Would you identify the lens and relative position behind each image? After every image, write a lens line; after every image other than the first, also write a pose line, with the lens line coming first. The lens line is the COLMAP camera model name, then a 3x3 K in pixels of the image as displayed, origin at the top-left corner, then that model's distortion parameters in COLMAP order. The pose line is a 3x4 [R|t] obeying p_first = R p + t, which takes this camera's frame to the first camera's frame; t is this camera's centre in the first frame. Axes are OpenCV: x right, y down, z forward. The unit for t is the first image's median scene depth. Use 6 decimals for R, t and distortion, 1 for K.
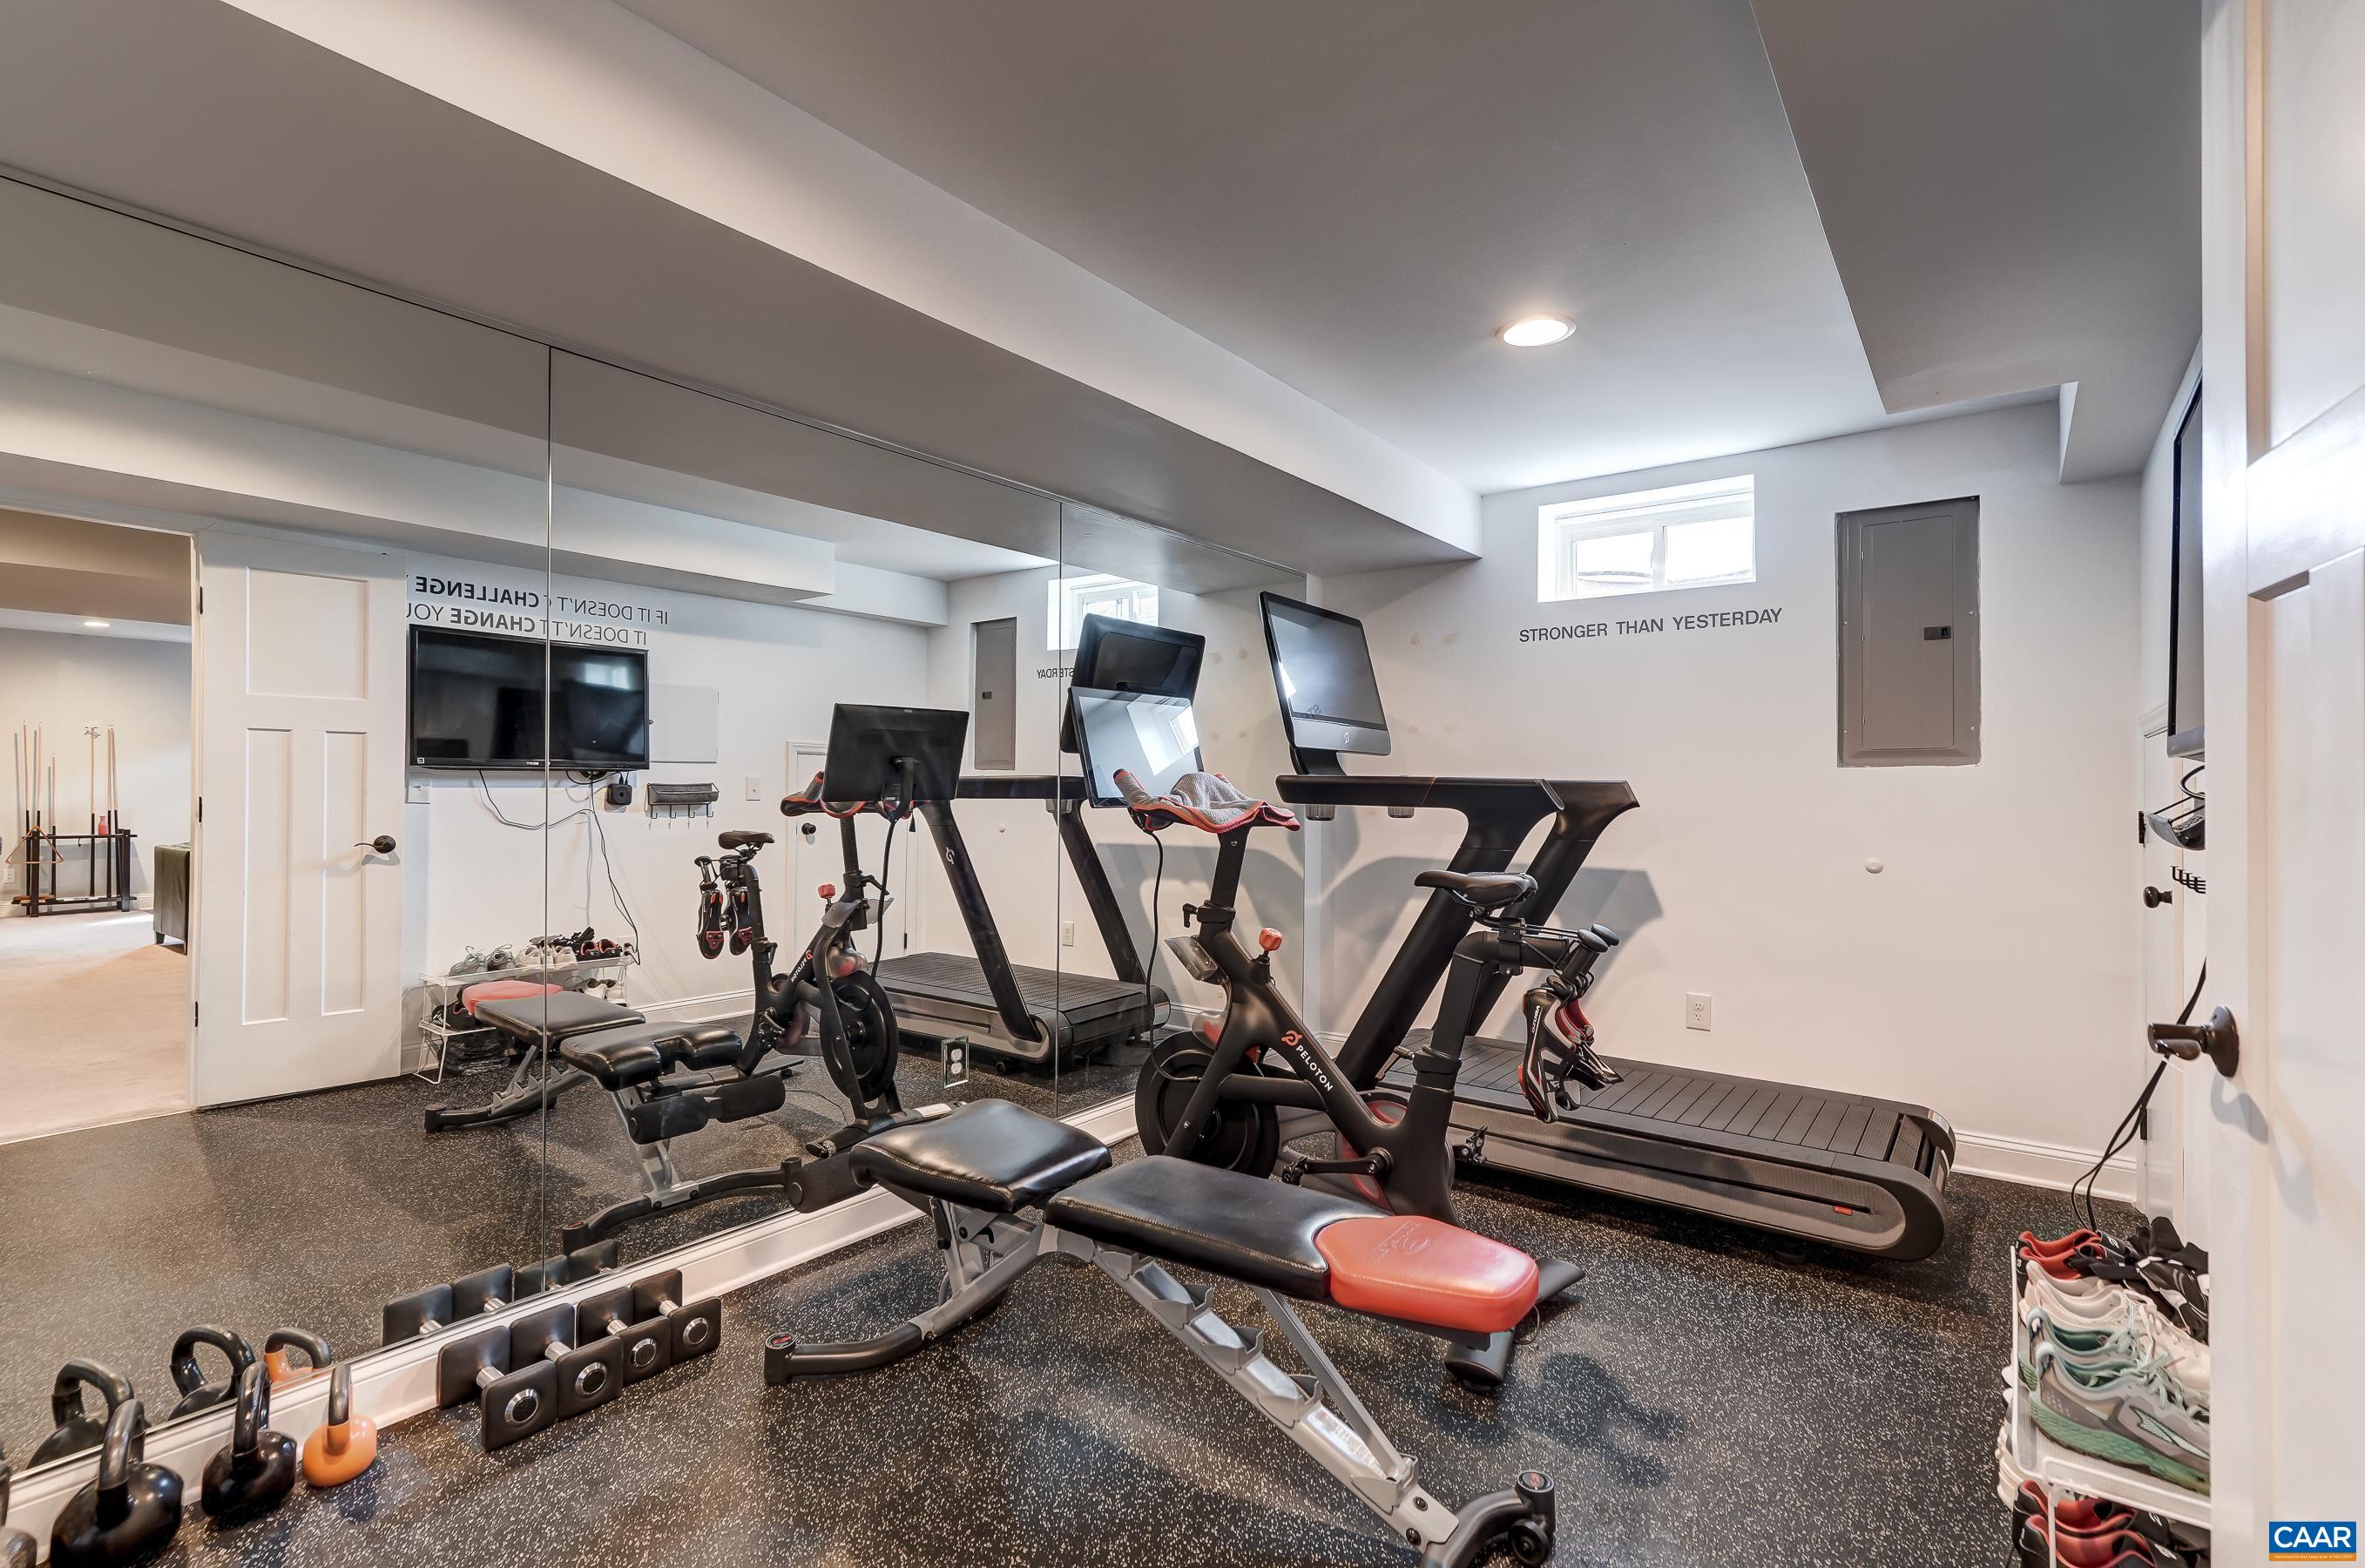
lens RADIAL K [[1087.0, 0, 1184.0], [0, 1087.0, 781.8], [0, 0, 1]] dist [-0.000876, 0.001466]
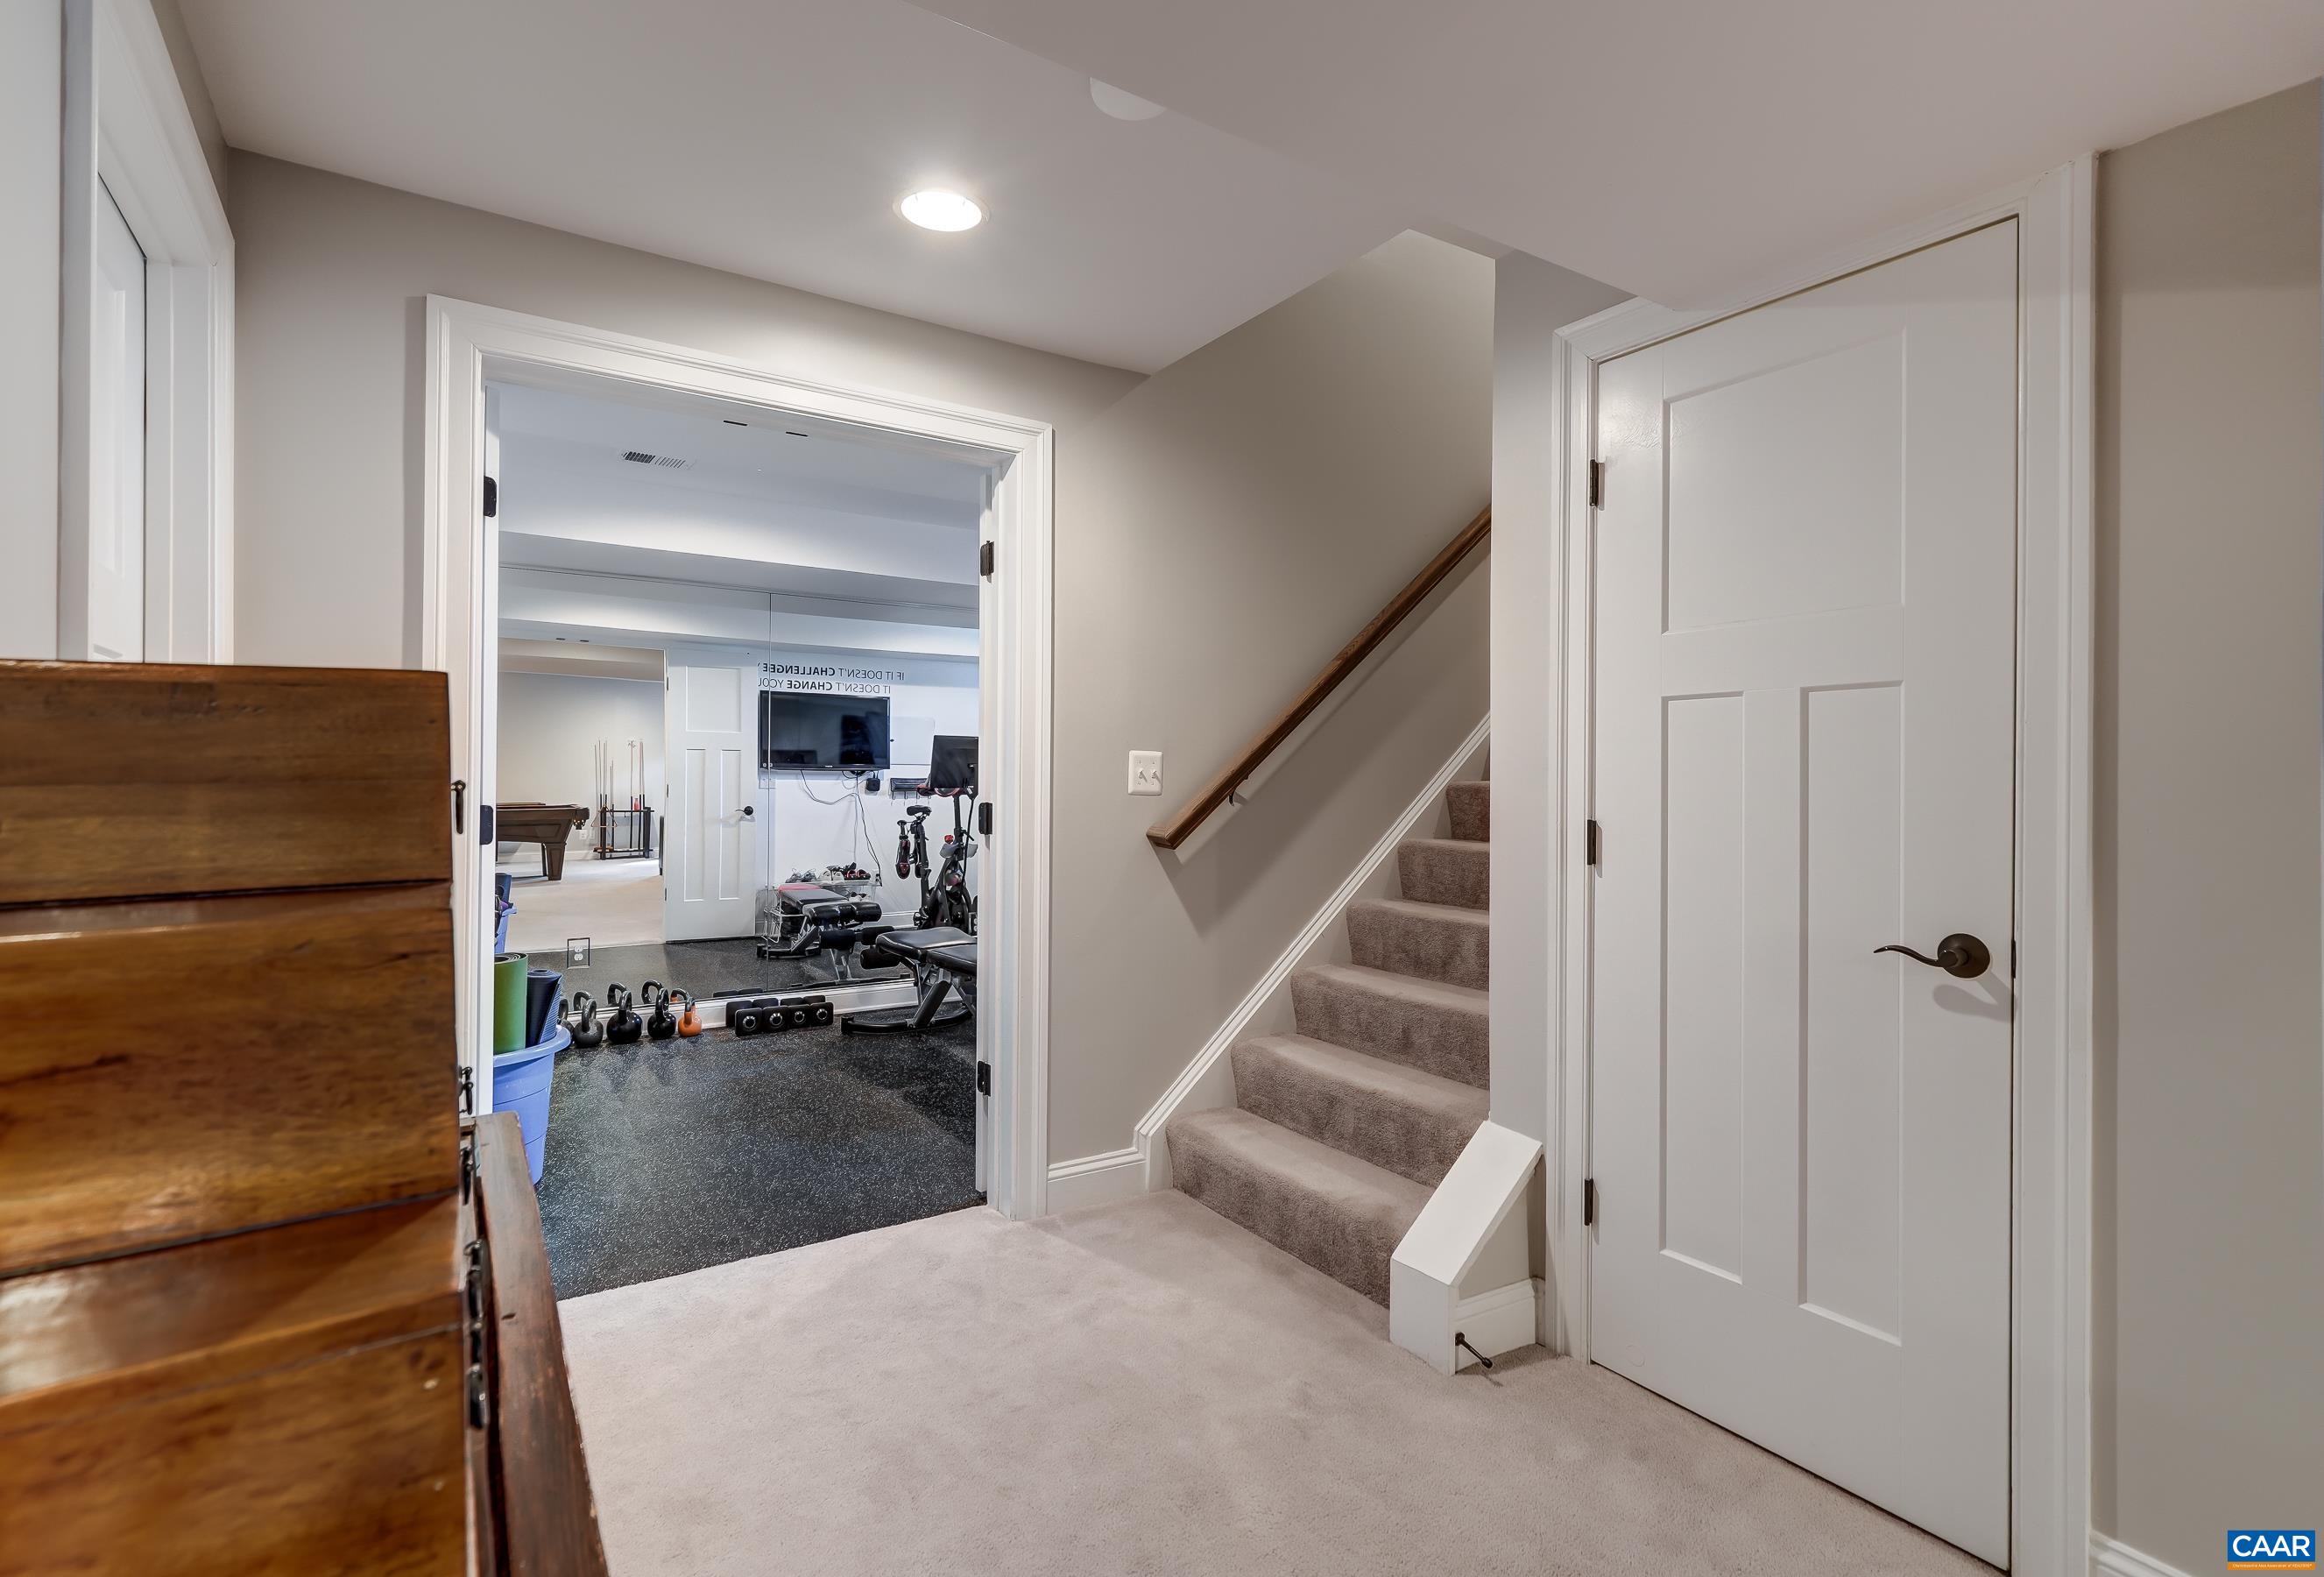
lens RADIAL K [[1087.6, 0, 1161.6], [0, 1087.6, 783.7], [0, 0, 1]] dist [0.000341, -0.000090]
pose [[0.942885, 0.004712, -0.333085, 0.531055], [-0.002722, 0.999976, 0.006442, -0.001474], [0.333108, -0.005168, 0.942875, -0.498817]]
